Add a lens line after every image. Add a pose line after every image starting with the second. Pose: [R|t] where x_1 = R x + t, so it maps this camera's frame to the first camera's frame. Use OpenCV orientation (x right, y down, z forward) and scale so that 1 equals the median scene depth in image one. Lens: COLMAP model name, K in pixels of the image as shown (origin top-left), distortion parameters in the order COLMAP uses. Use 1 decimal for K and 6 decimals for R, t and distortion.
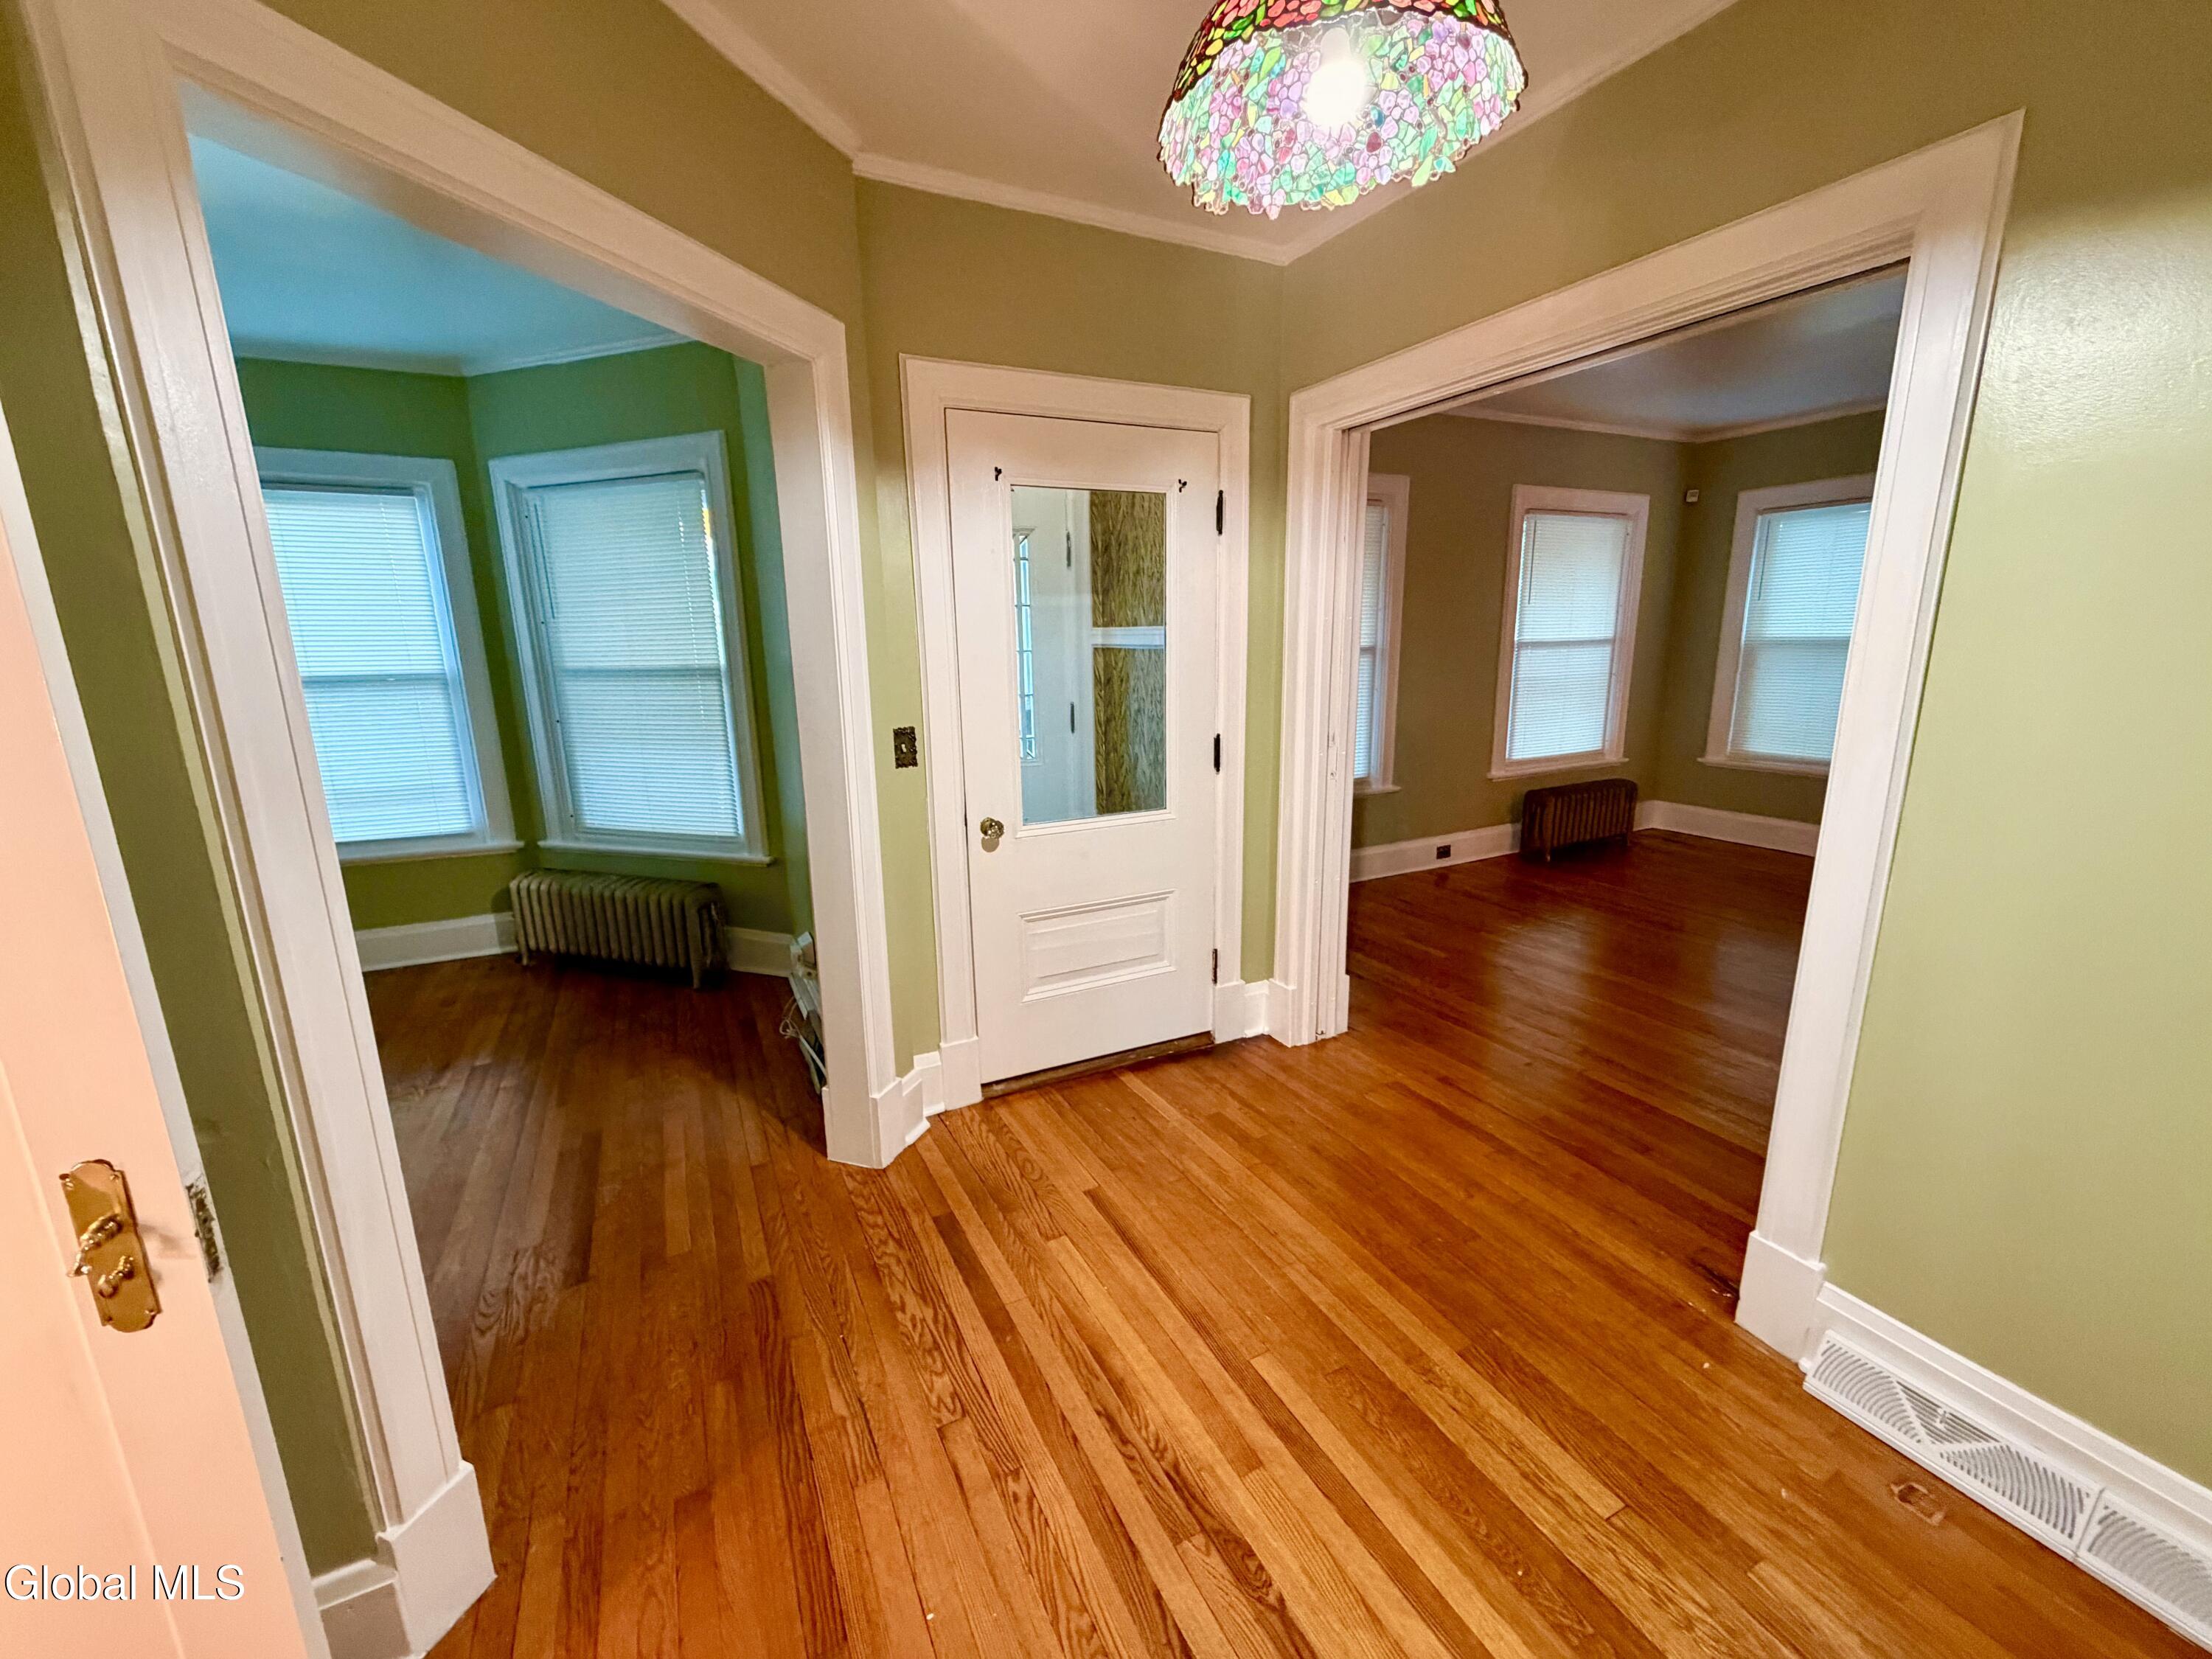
lens RADIAL K [[884.4, 0, 1105.1], [0, 884.4, 826.6], [0, 0, 1]] dist [0.001367, -0.000343]
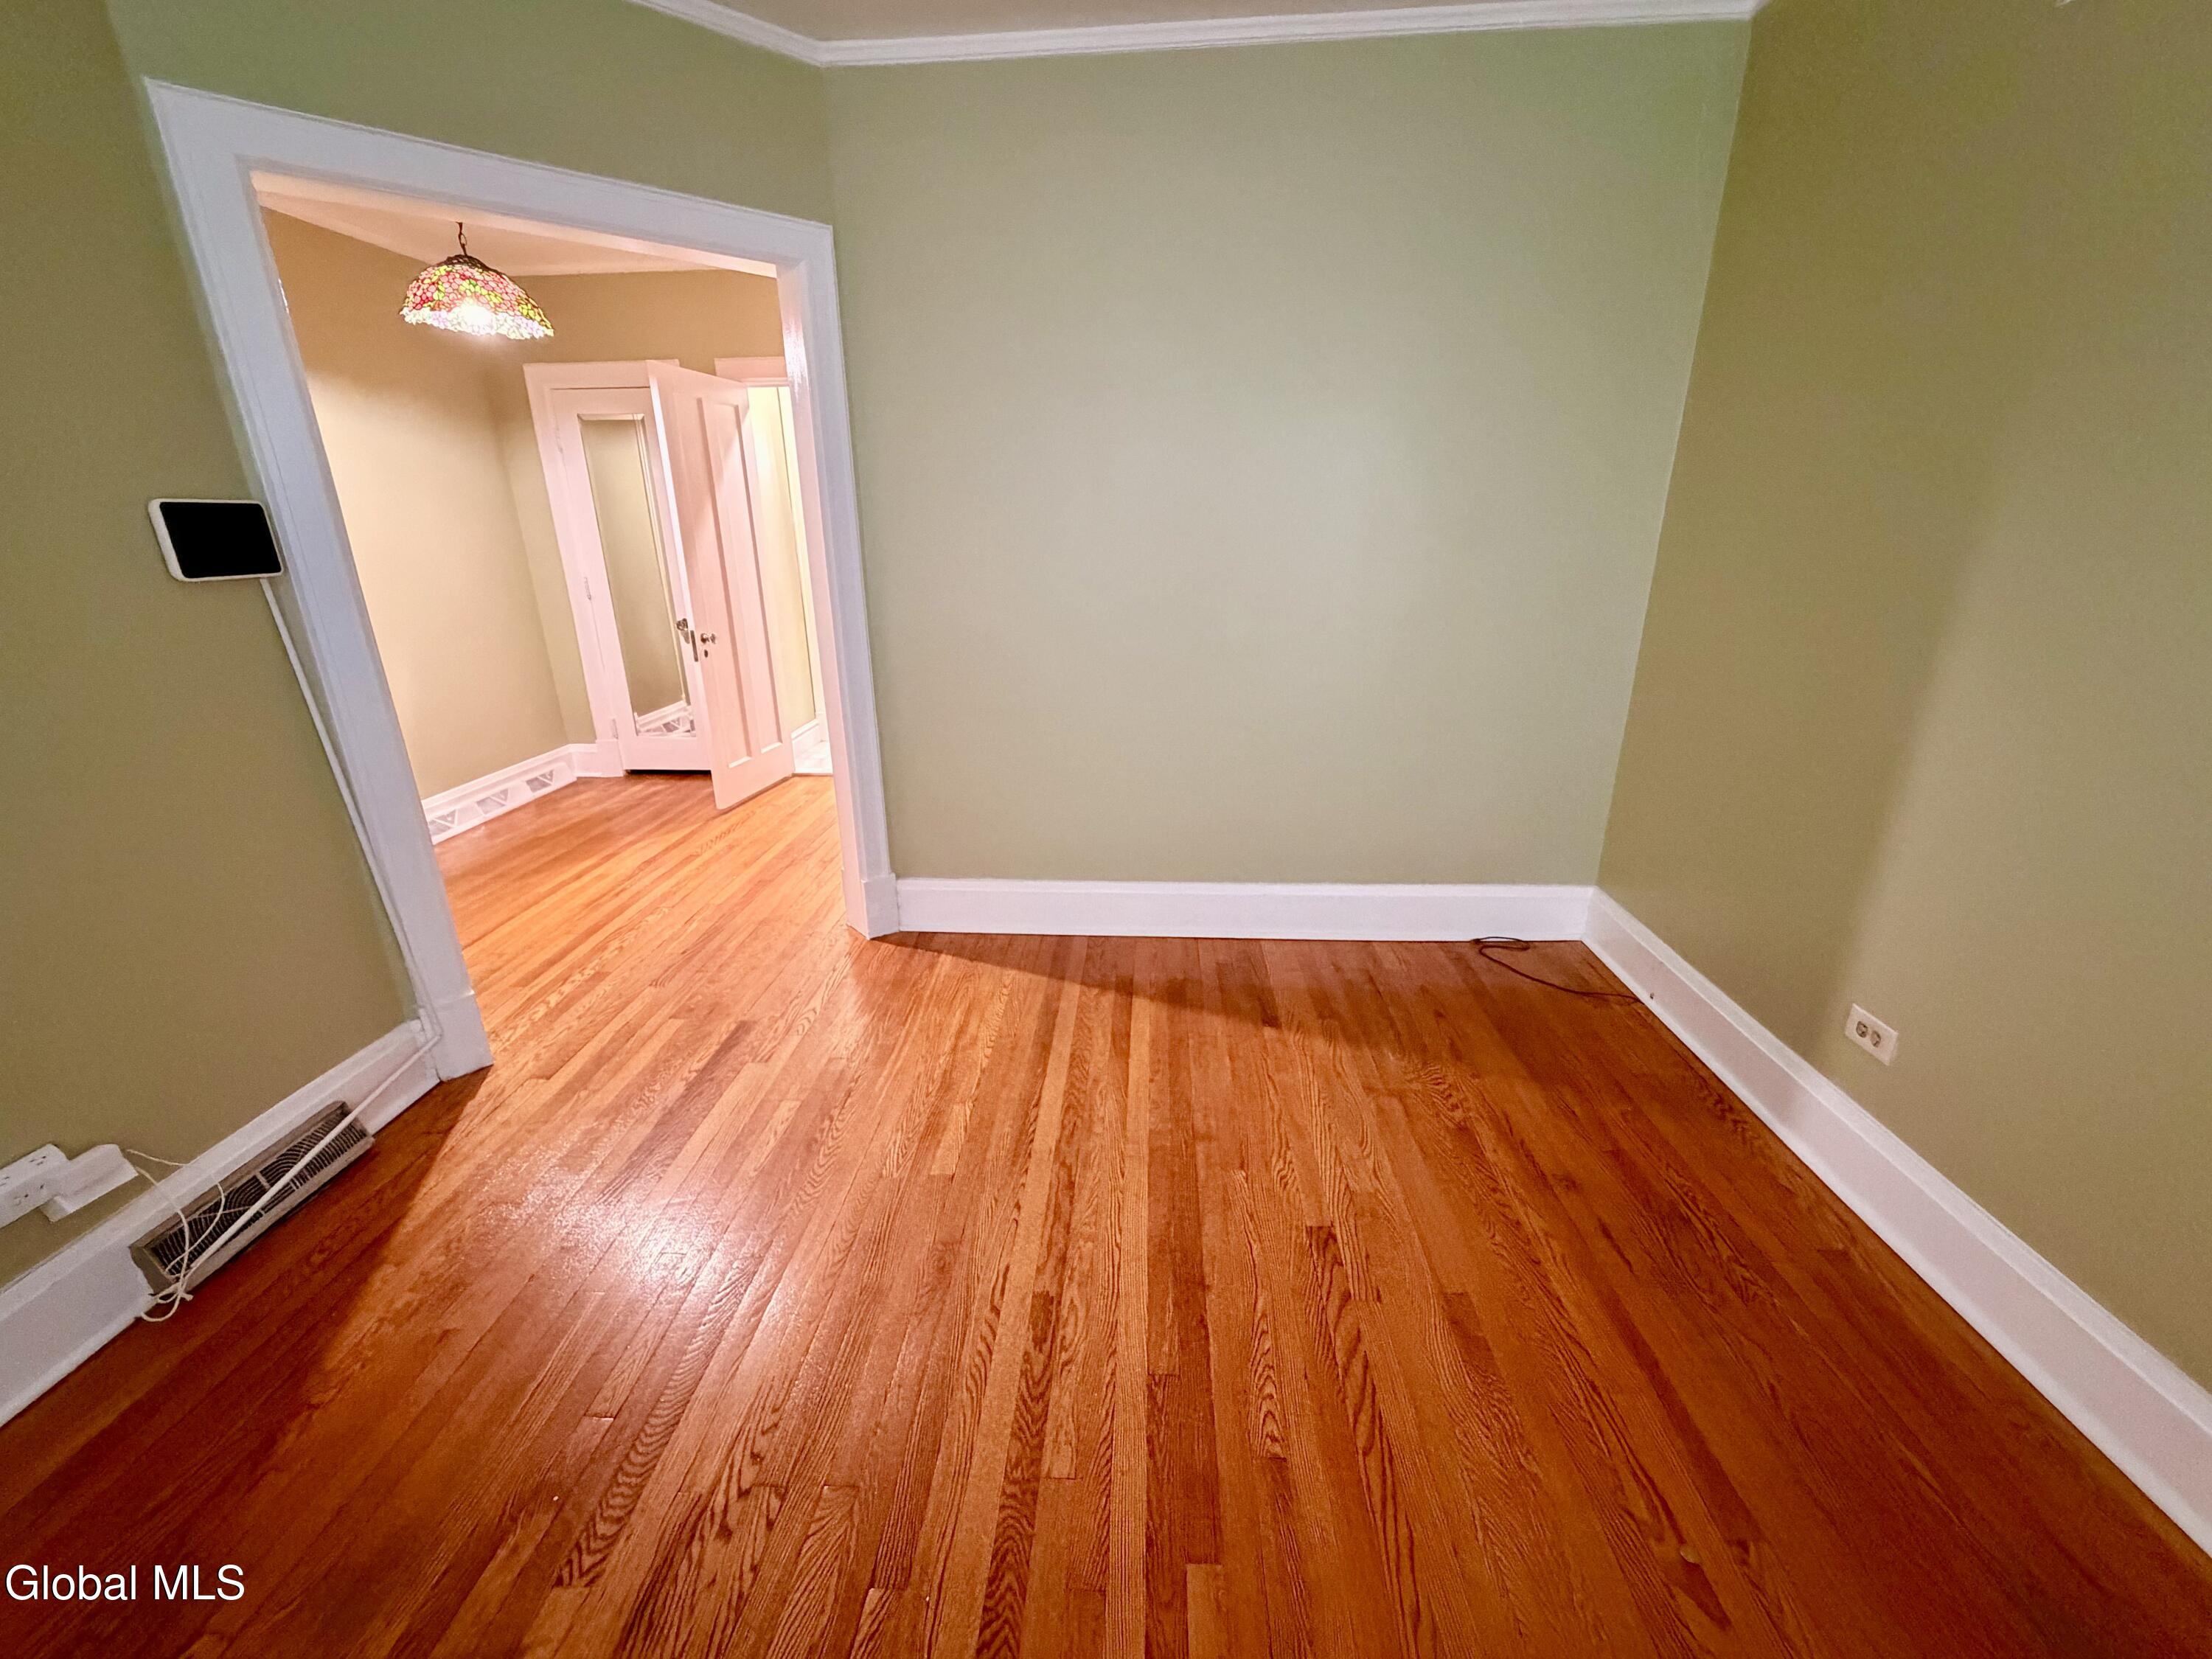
lens RADIAL K [[884.4, 0, 1100.3], [0, 884.4, 833.1], [0, 0, 1]] dist [0.001367, -0.000343]
pose [[-0.866479, -0.133511, 0.481028, -0.866978], [0.140832, 0.859061, 0.492119, -0.143398], [-0.478936, 0.494155, -0.725556, 0.834410]]
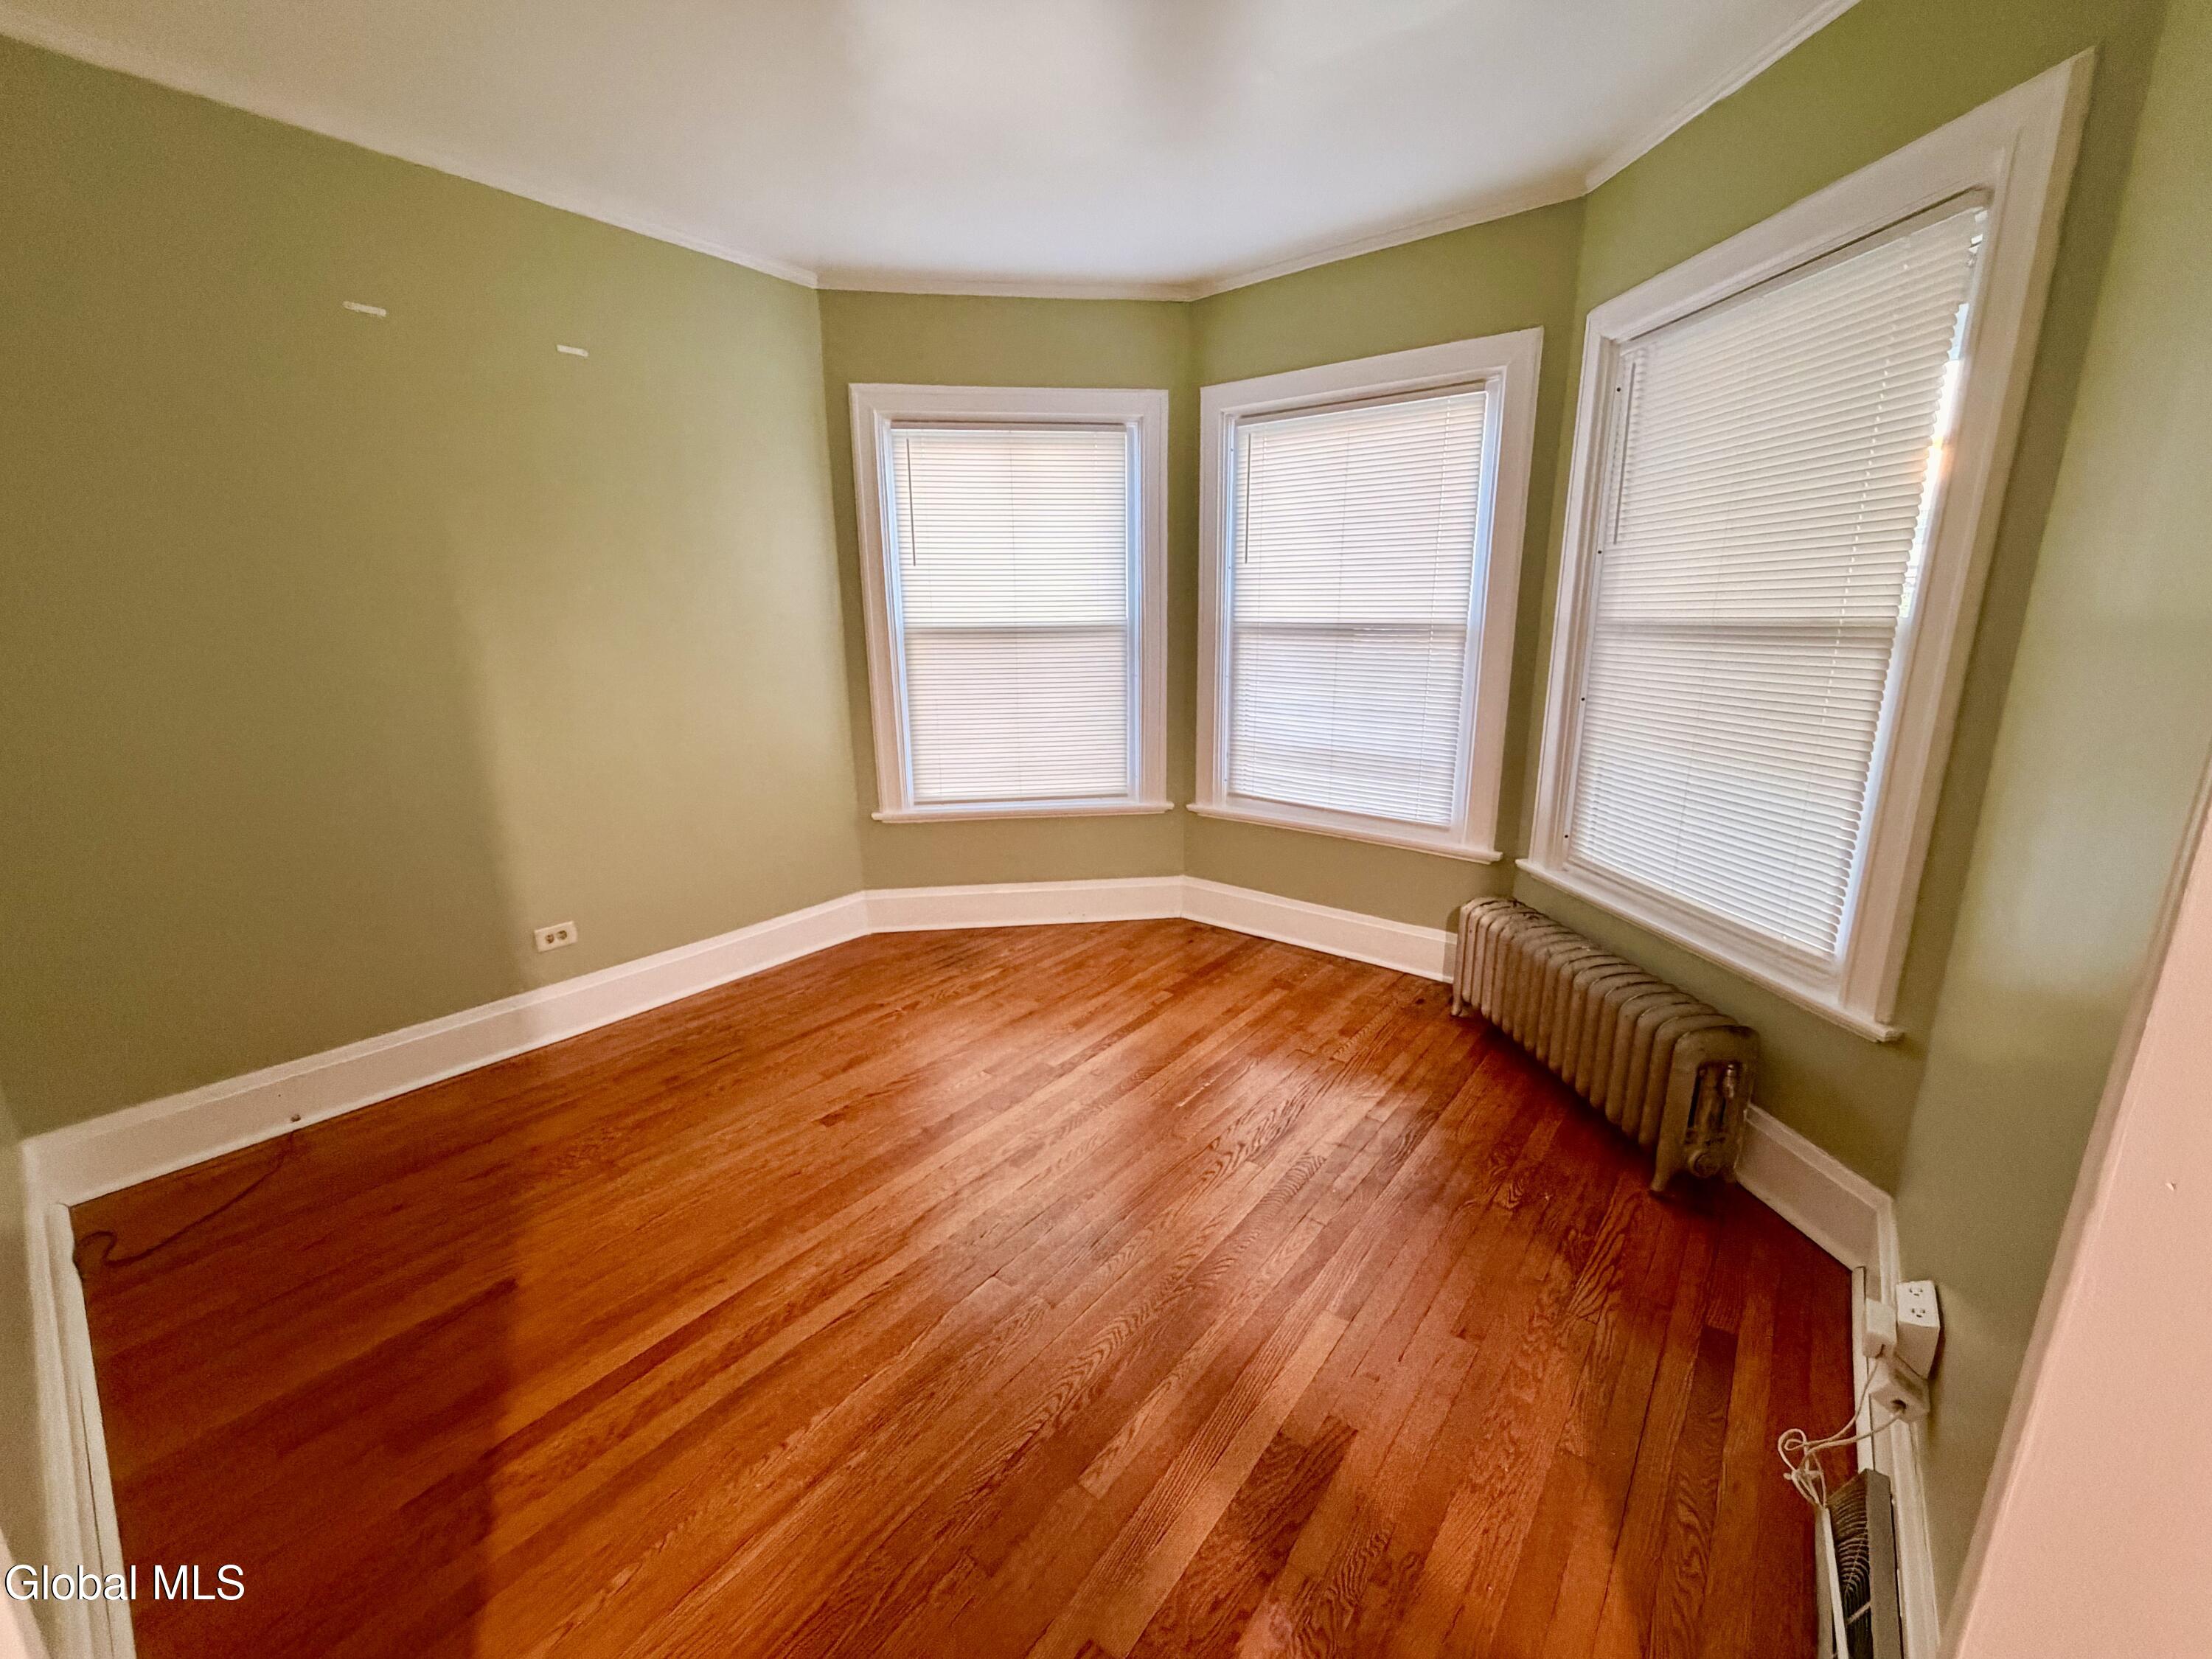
lens RADIAL K [[884.4, 0, 1098.2], [0, 884.4, 818.6], [0, 0, 1]] dist [0.001367, -0.000343]
pose [[0.417084, 0.221887, -0.881367, -0.162467], [-0.200575, 0.968303, 0.148857, -0.060184], [0.886460, 0.114694, 0.448369, 0.397413]]
